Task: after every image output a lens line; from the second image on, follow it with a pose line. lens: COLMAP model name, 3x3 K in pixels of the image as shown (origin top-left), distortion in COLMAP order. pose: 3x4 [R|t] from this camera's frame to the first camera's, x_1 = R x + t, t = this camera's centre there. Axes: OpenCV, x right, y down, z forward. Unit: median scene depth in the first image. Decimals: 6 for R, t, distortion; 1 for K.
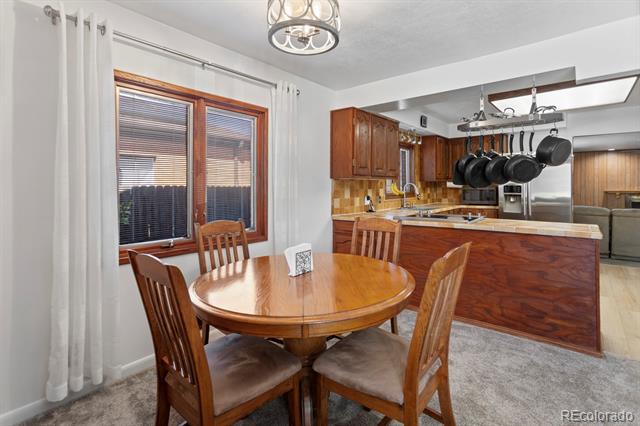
lens RADIAL K [[310.9, 0, 311.3], [0, 310.9, 193.2], [0, 0, 1]] dist [0.000634, 0.000833]
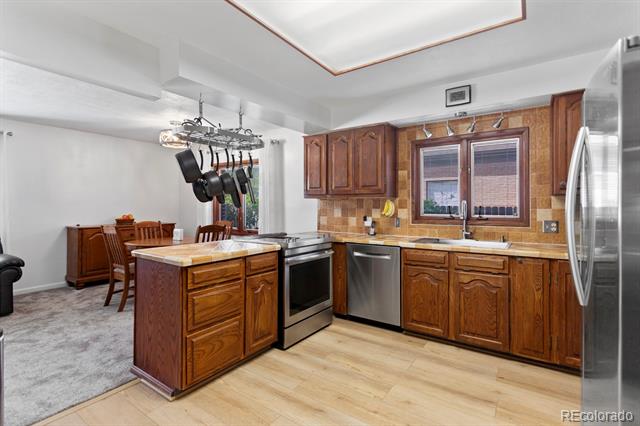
lens RADIAL K [[303.5, 0, 322.9], [0, 303.5, 203.0], [0, 0, 1]] dist [-0.000164, 0.000249]
pose [[0.102493, -0.004974, -0.994721, 1.019603], [-0.022567, 0.999719, -0.007324, -0.019478], [0.994478, 0.023198, 0.102352, 0.773454]]
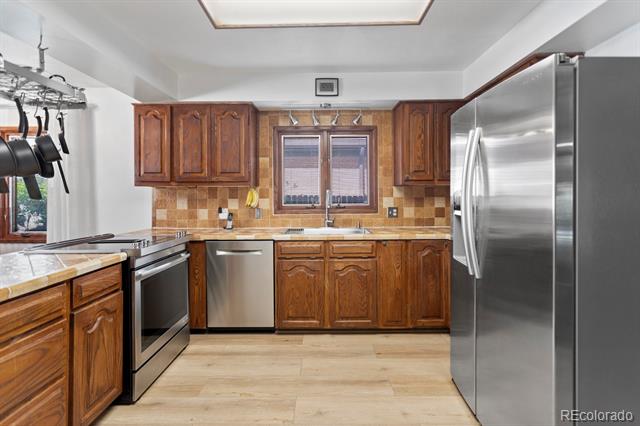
lens RADIAL K [[303.8, 0, 317.2], [0, 303.8, 194.2], [0, 0, 1]] dist [-0.000288, 0.000435]
pose [[0.640261, -0.001995, -0.768154, 0.898633], [-0.014360, 0.999791, -0.014566, -0.016688], [0.768023, 0.020357, 0.640099, 0.687649]]
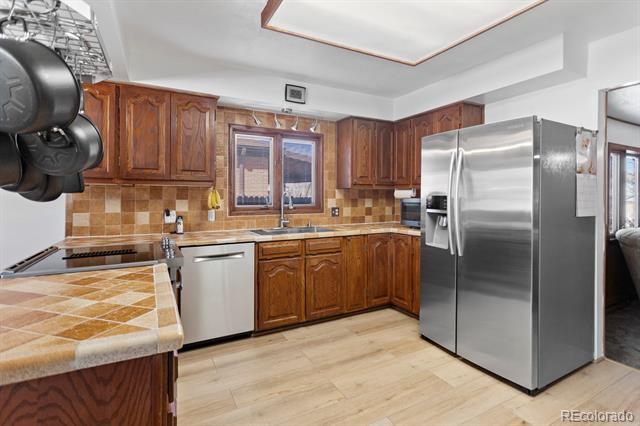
lens RADIAL K [[310.9, 0, 311.3], [0, 310.9, 193.2], [0, 0, 1]] dist [0.000634, 0.000833]
pose [[0.927634, 0.003986, -0.373470, 0.707595], [-0.015390, 0.999502, -0.027557, -0.012898], [0.373174, 0.031310, 0.927233, 0.481963]]
